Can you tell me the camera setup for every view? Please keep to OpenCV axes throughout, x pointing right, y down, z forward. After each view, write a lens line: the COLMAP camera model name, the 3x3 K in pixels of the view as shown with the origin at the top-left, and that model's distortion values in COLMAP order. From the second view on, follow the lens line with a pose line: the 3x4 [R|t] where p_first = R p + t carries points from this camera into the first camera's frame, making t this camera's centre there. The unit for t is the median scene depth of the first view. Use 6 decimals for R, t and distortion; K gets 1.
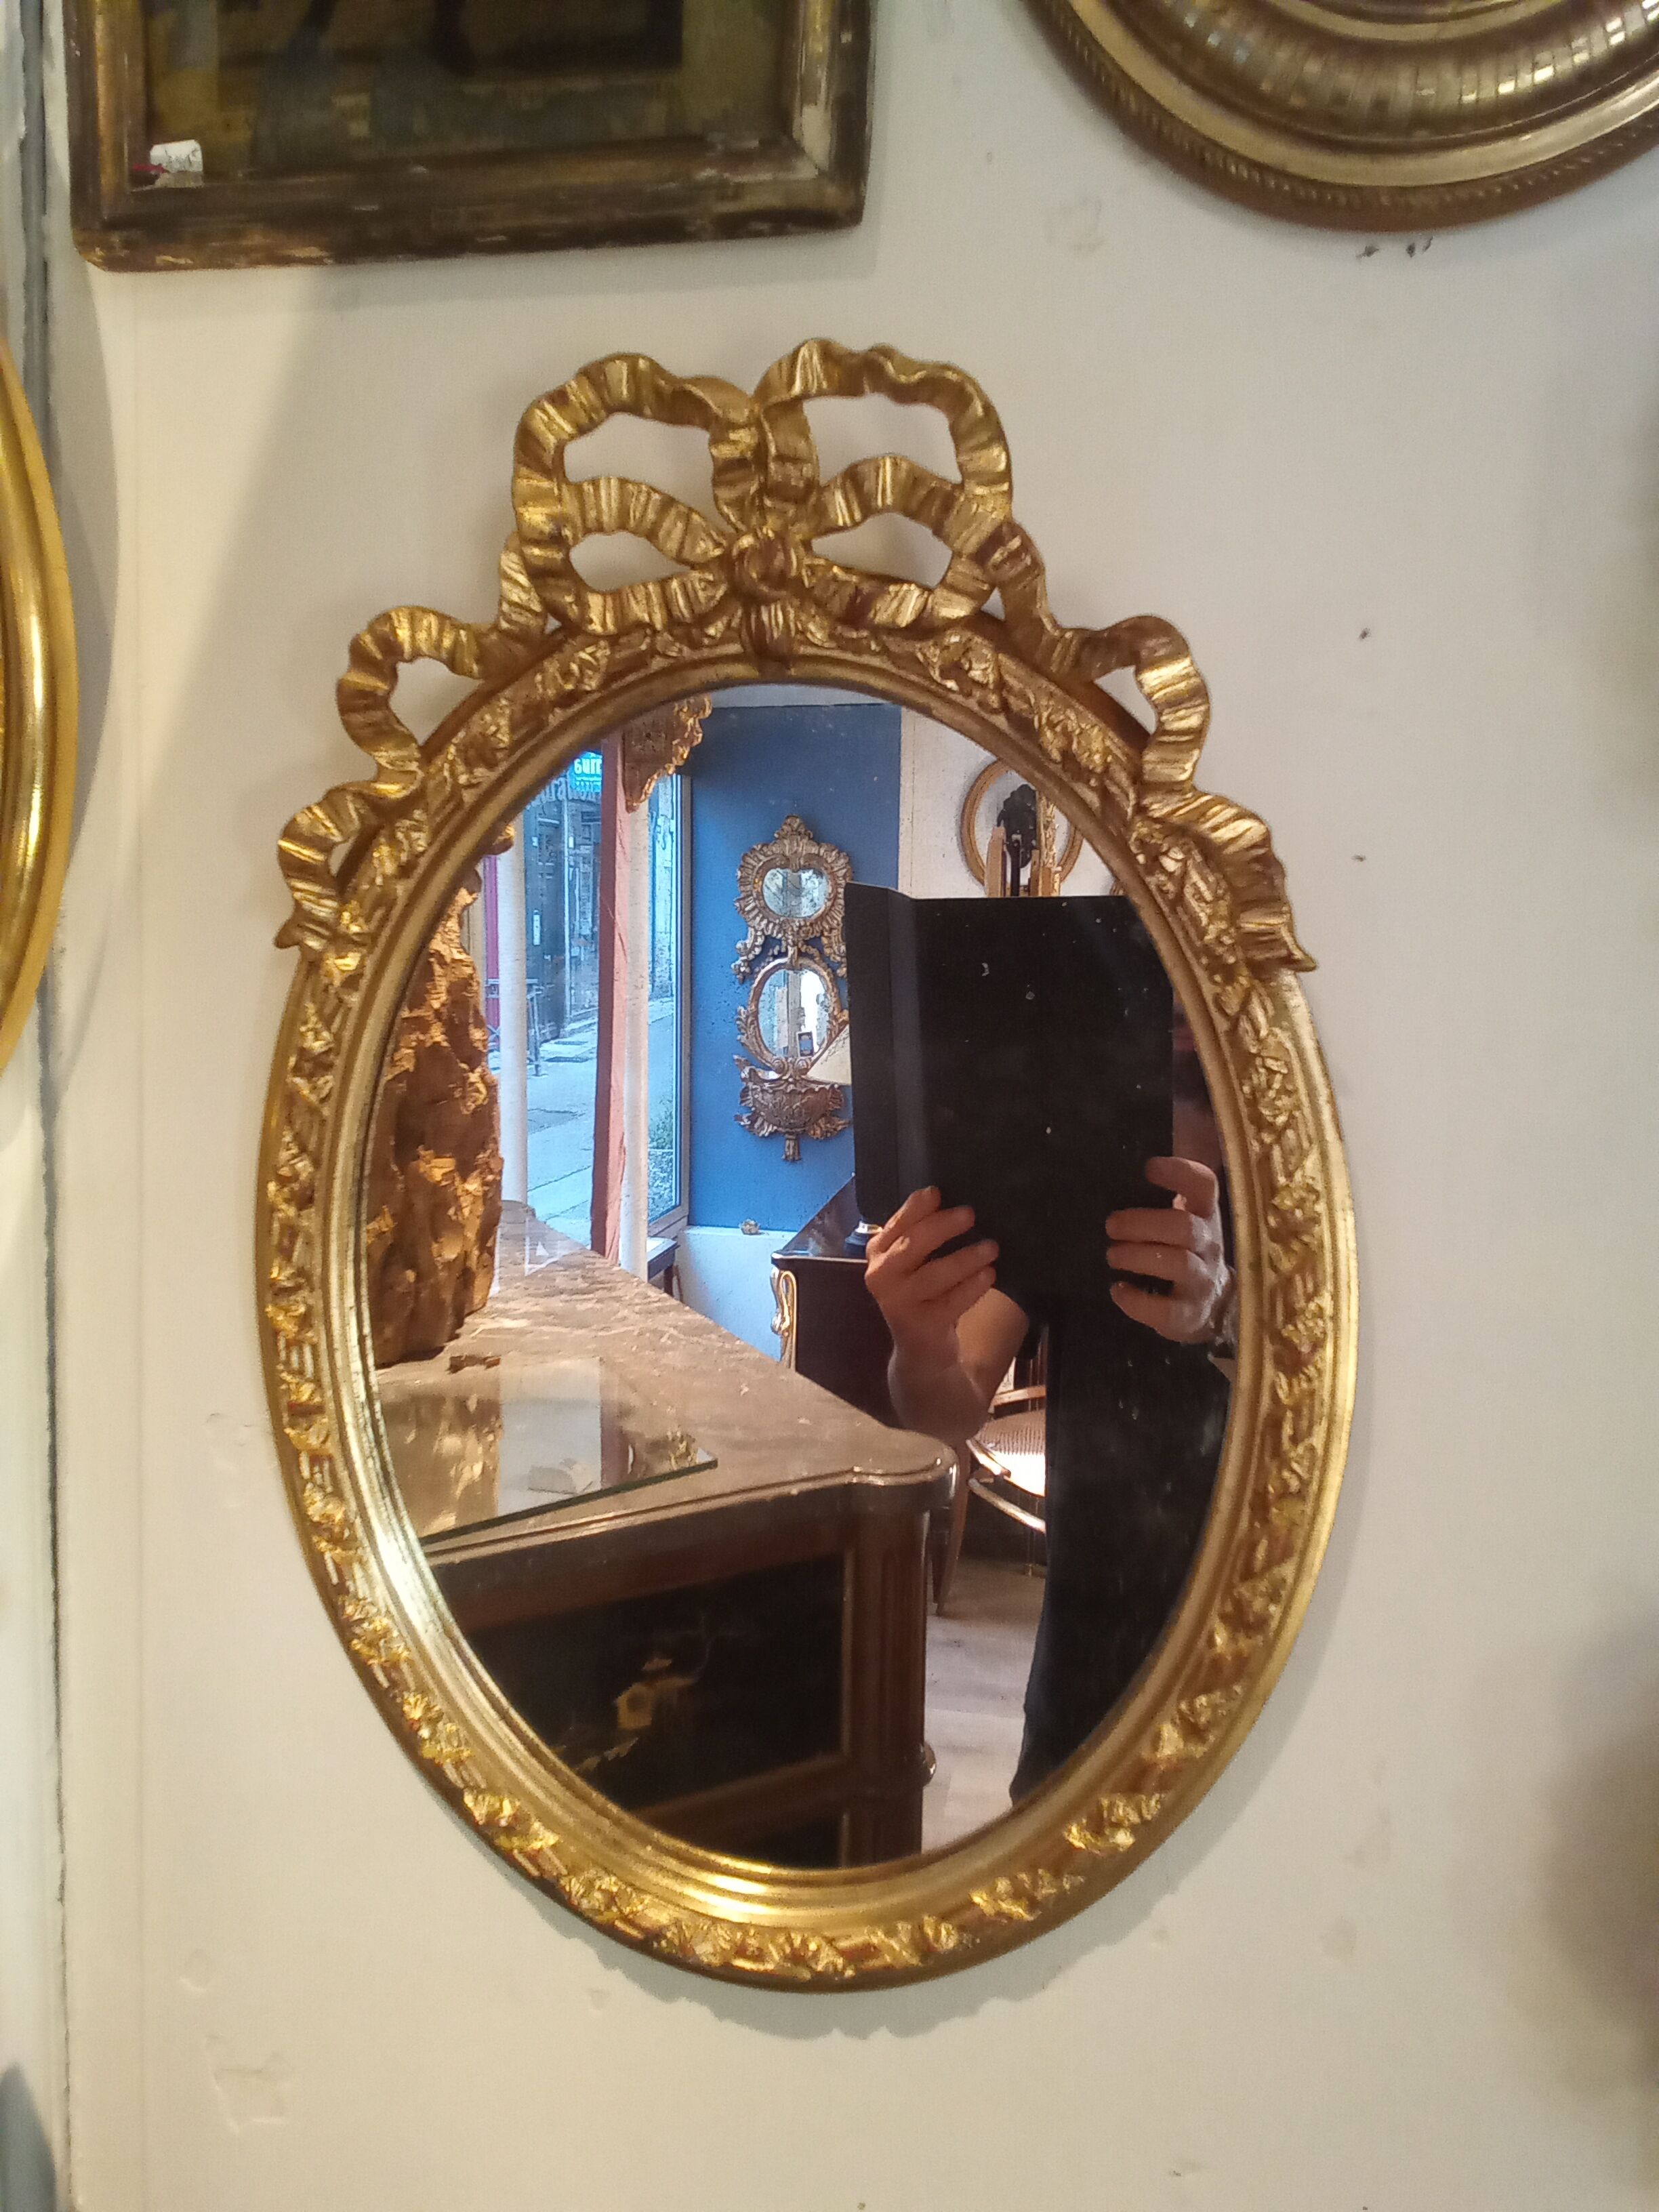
lens RADIAL K [[1515.4, 0, 843.1], [0, 1515.4, 1098.9], [0, 0, 1]] dist [0.077452, -0.081152]
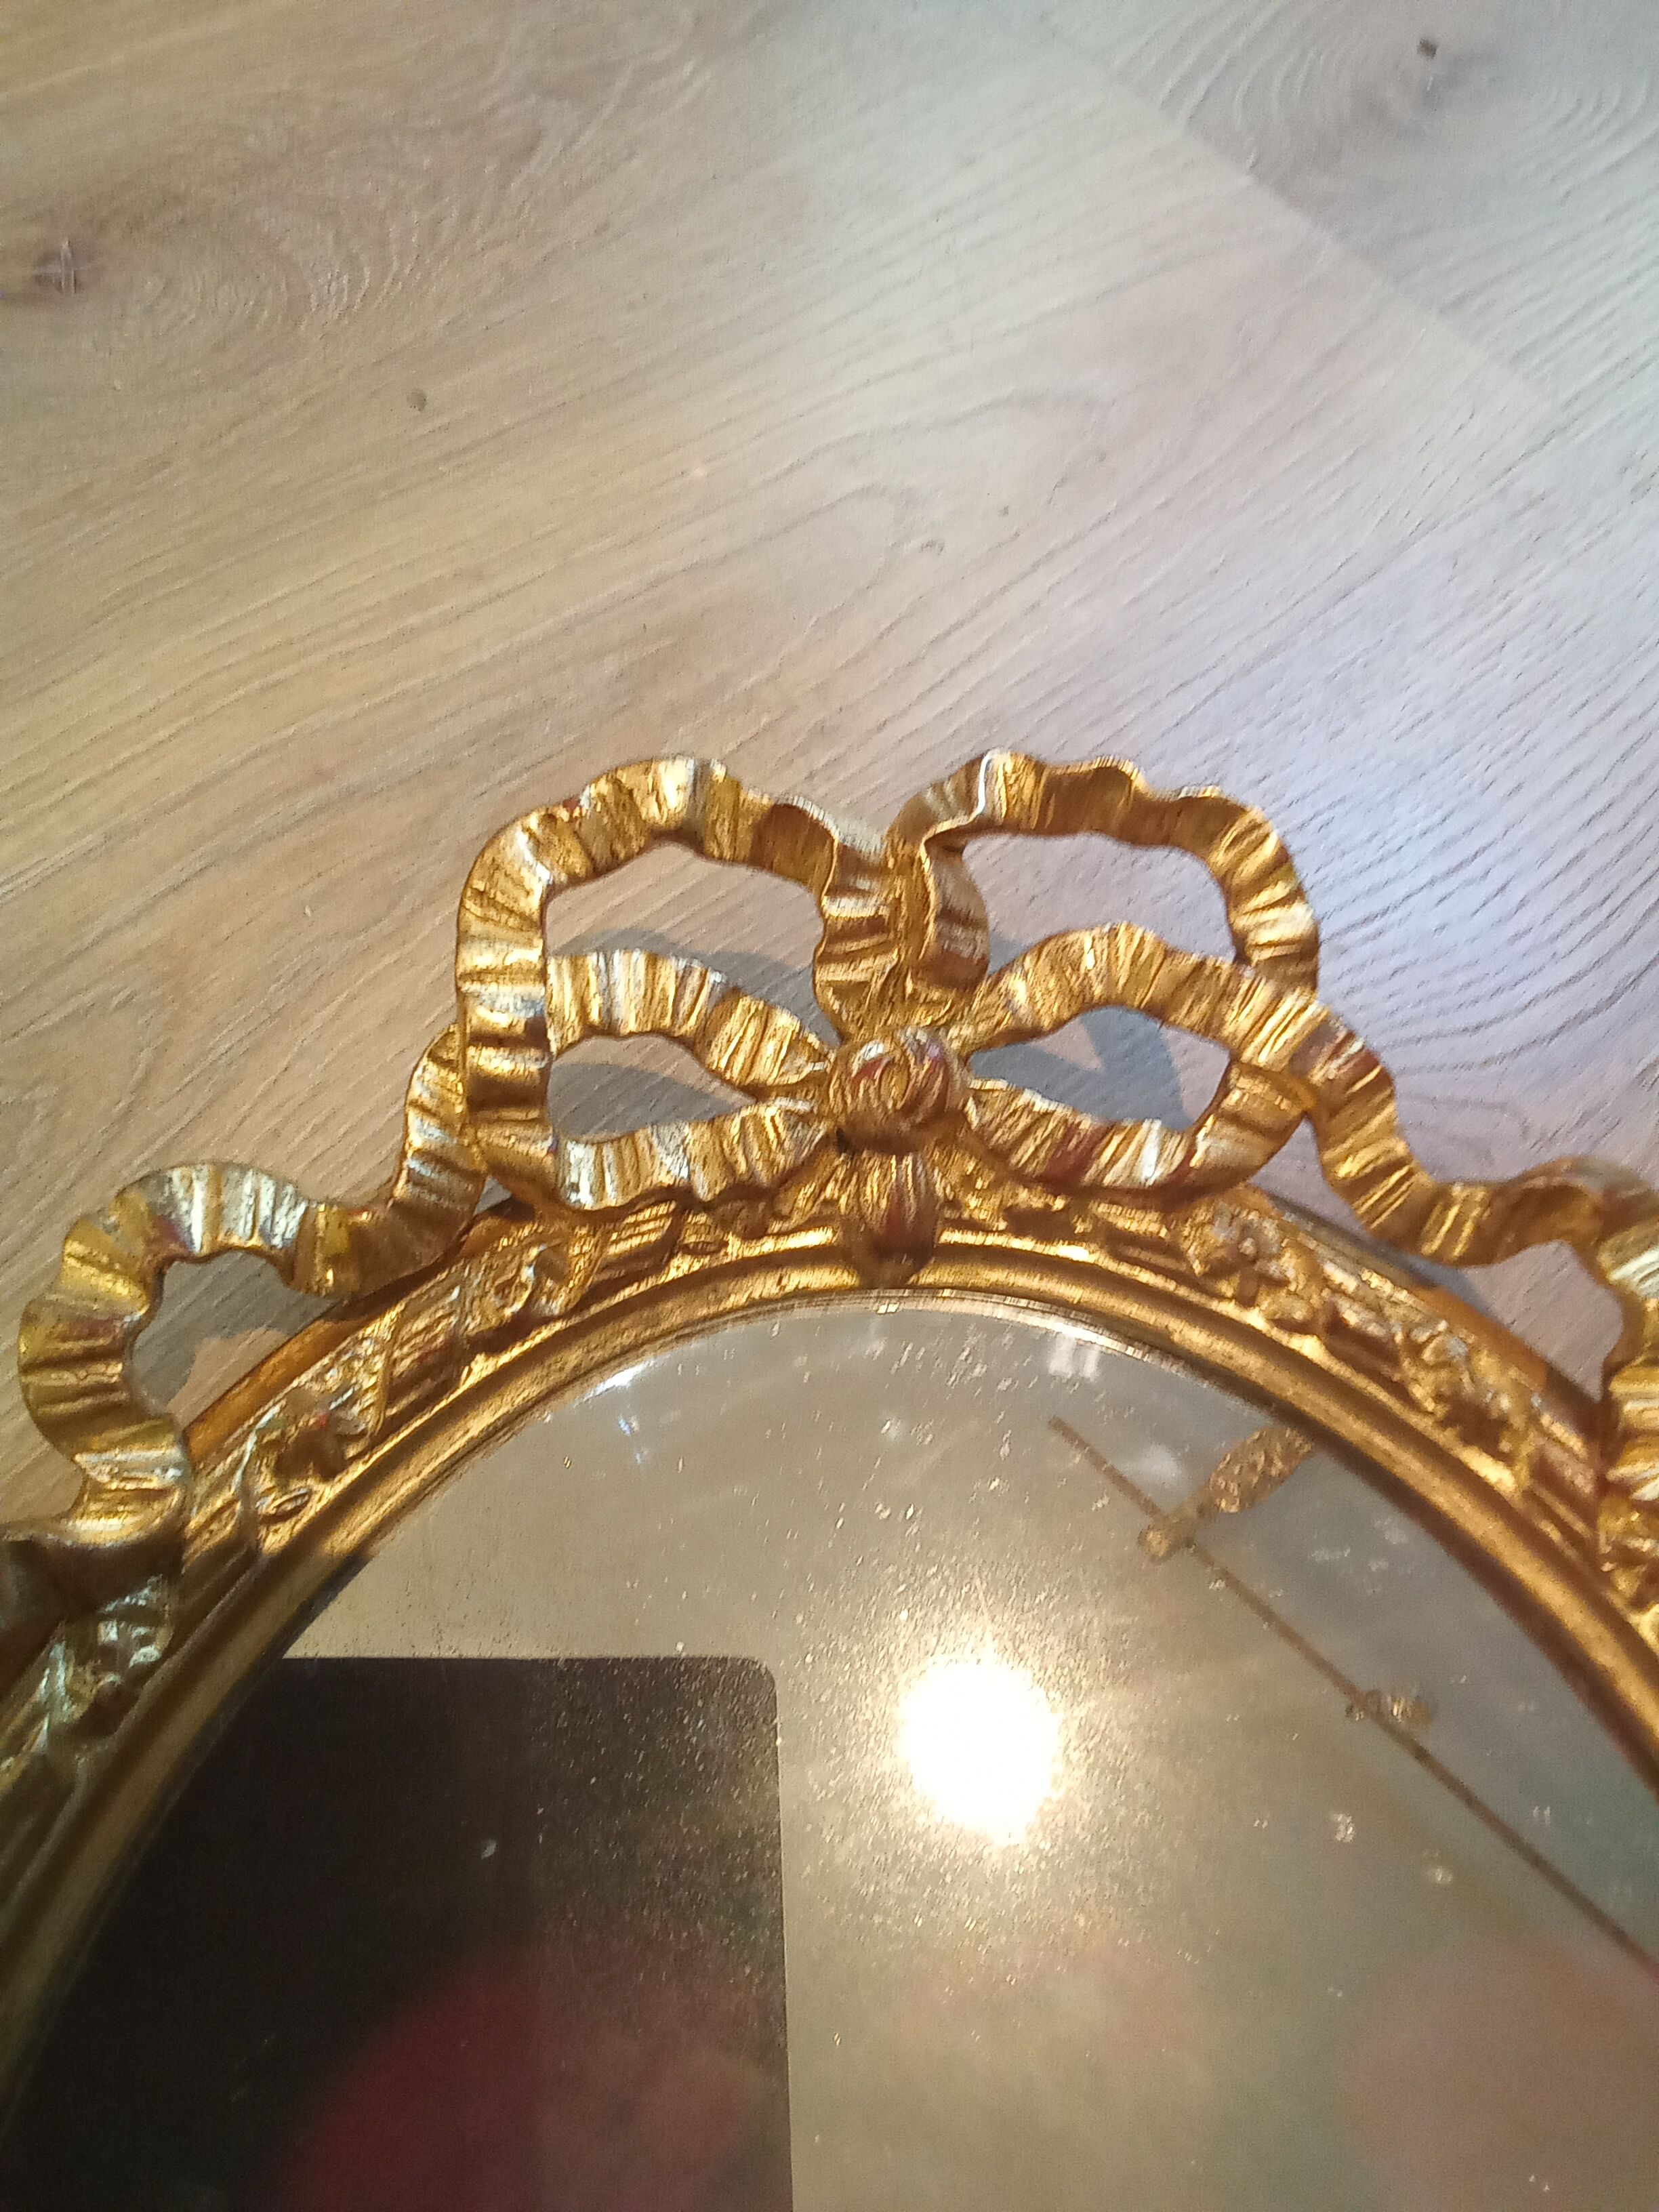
lens RADIAL K [[1515.4, 0, 843.1], [0, 1515.4, 1098.9], [0, 0, 1]] dist [0.077452, -0.081152]
pose [[0.962532, 0.025387, 0.269977, -0.215513], [0.104786, 0.883448, -0.456662, -0.083675], [-0.250104, 0.467842, 0.847686, 0.498417]]
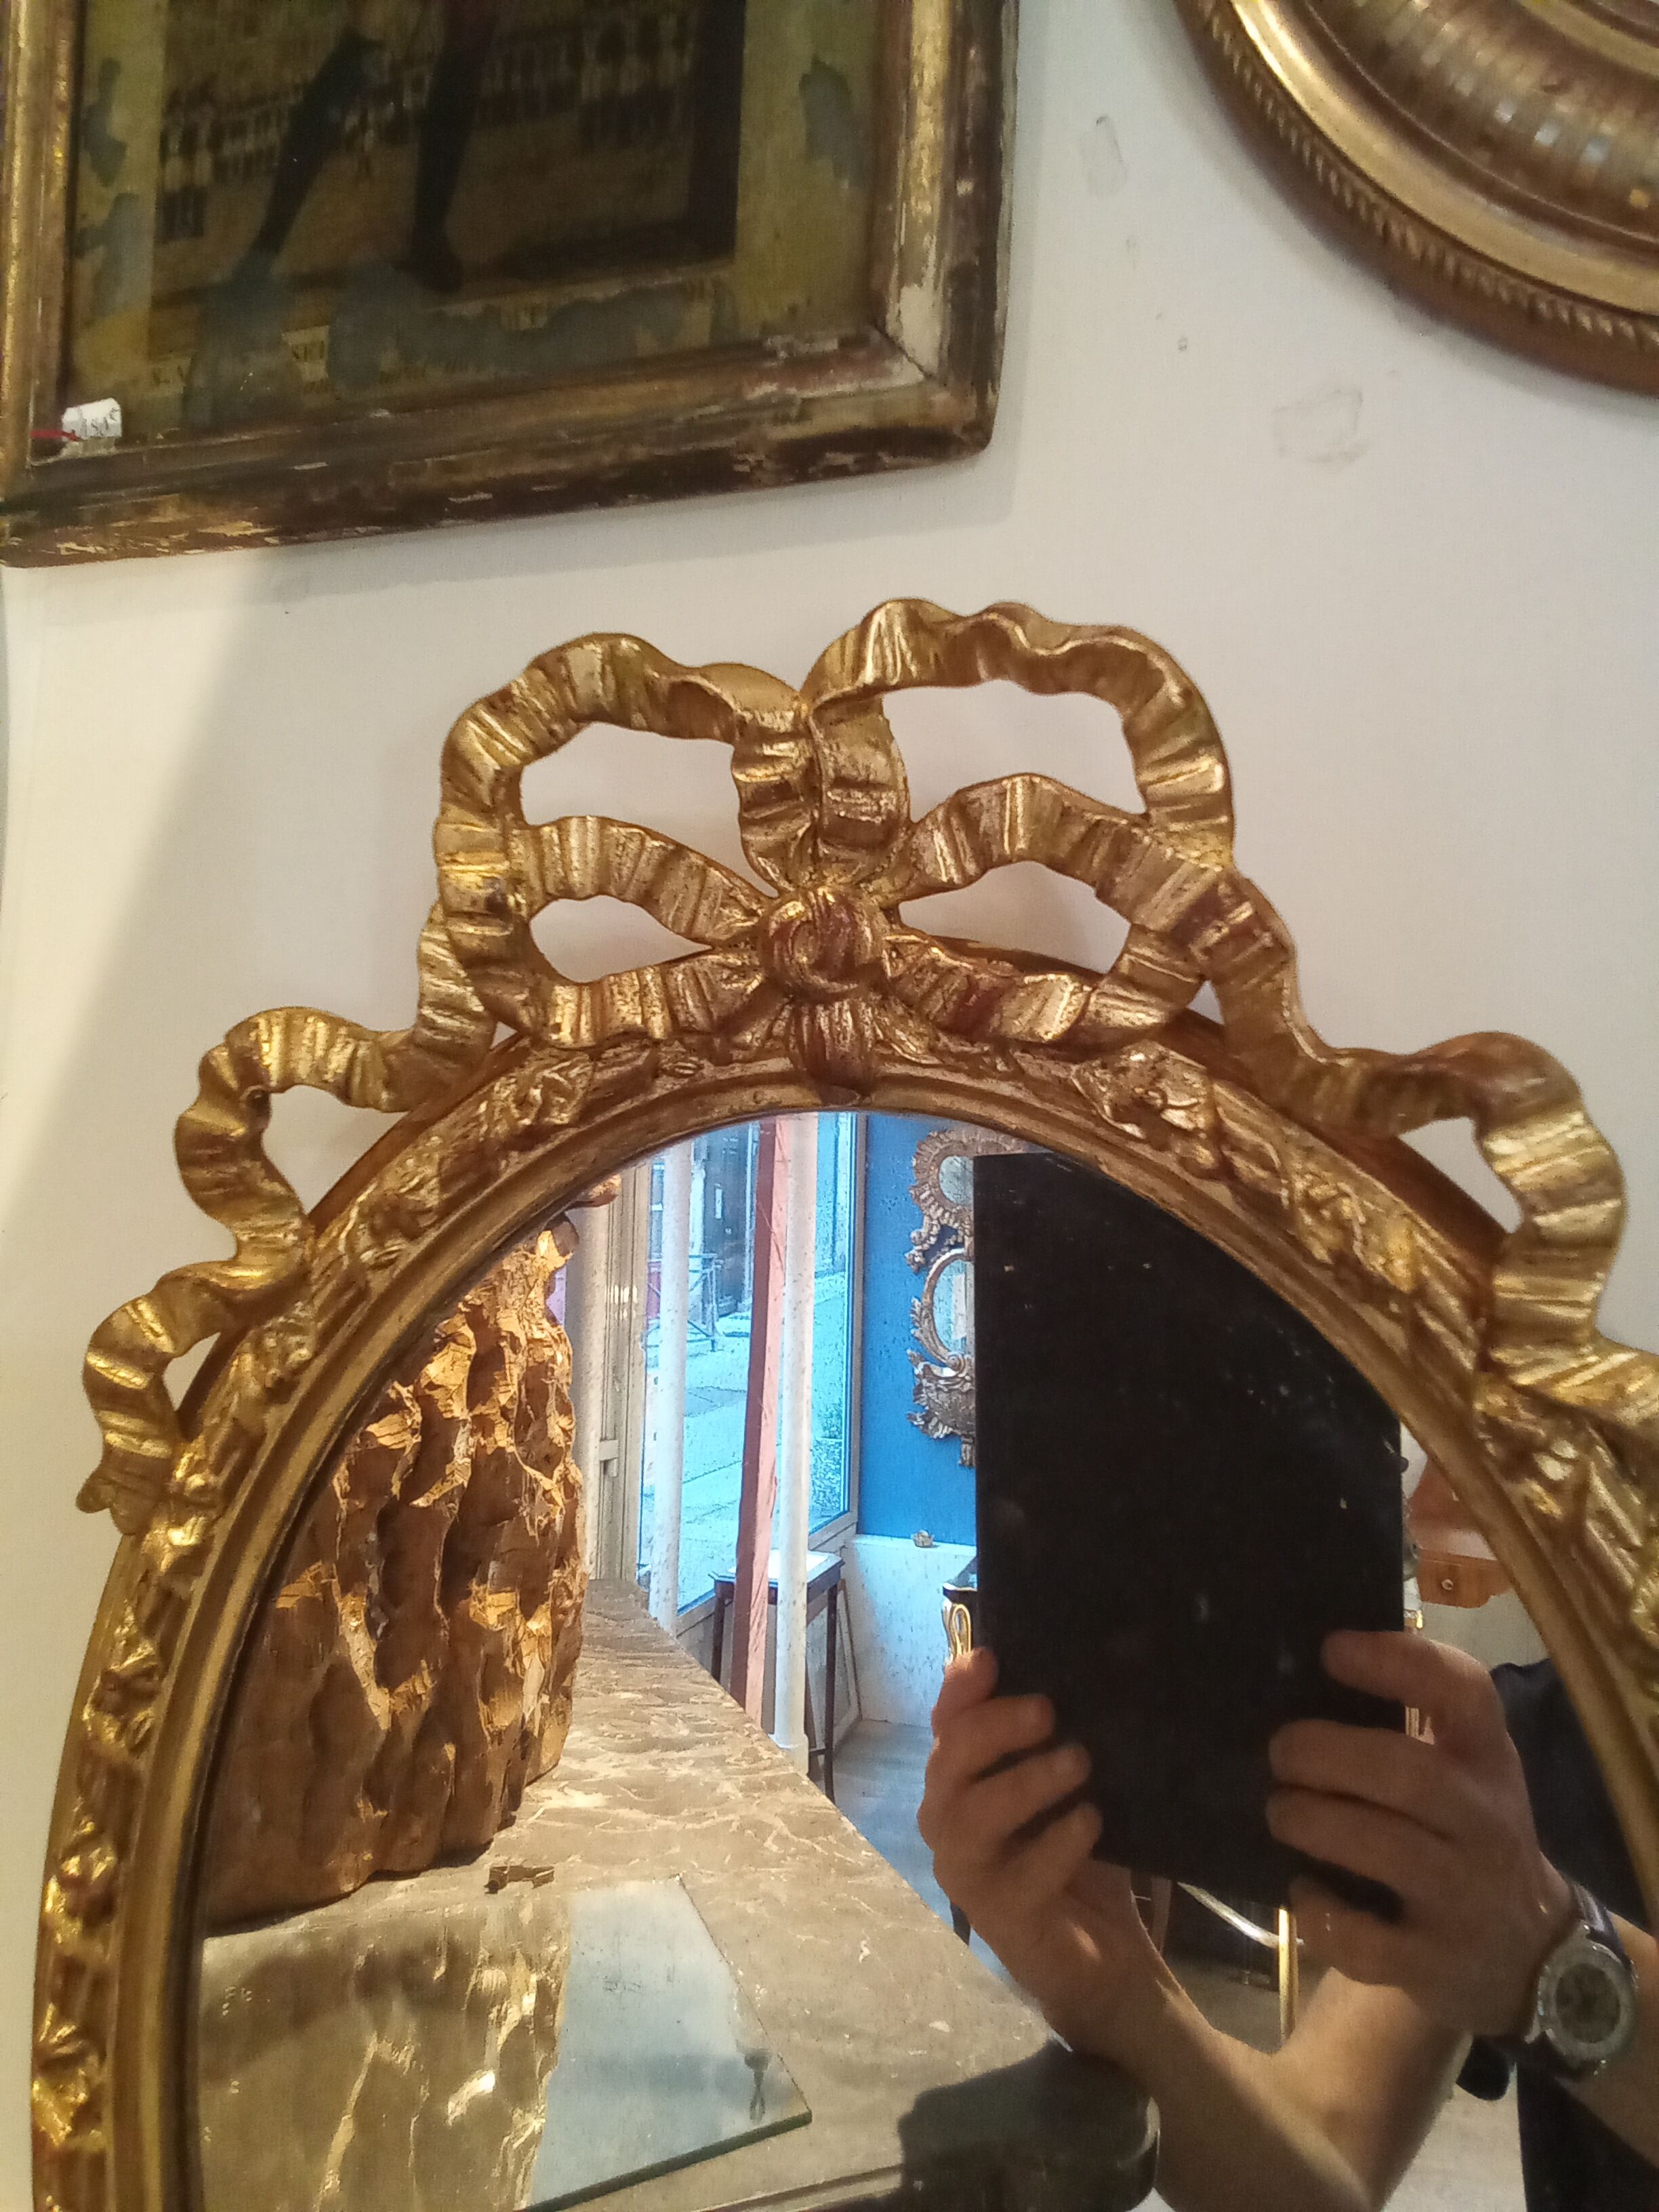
lens RADIAL K [[1515.4, 0, 843.1], [0, 1515.4, 1098.9], [0, 0, 1]] dist [0.077452, -0.081152]
pose [[0.992563, 0.000026, -0.121734, 0.030267], [-0.021104, 0.984896, -0.171855, -0.174069], [0.119891, 0.173146, 0.977572, 0.393596]]
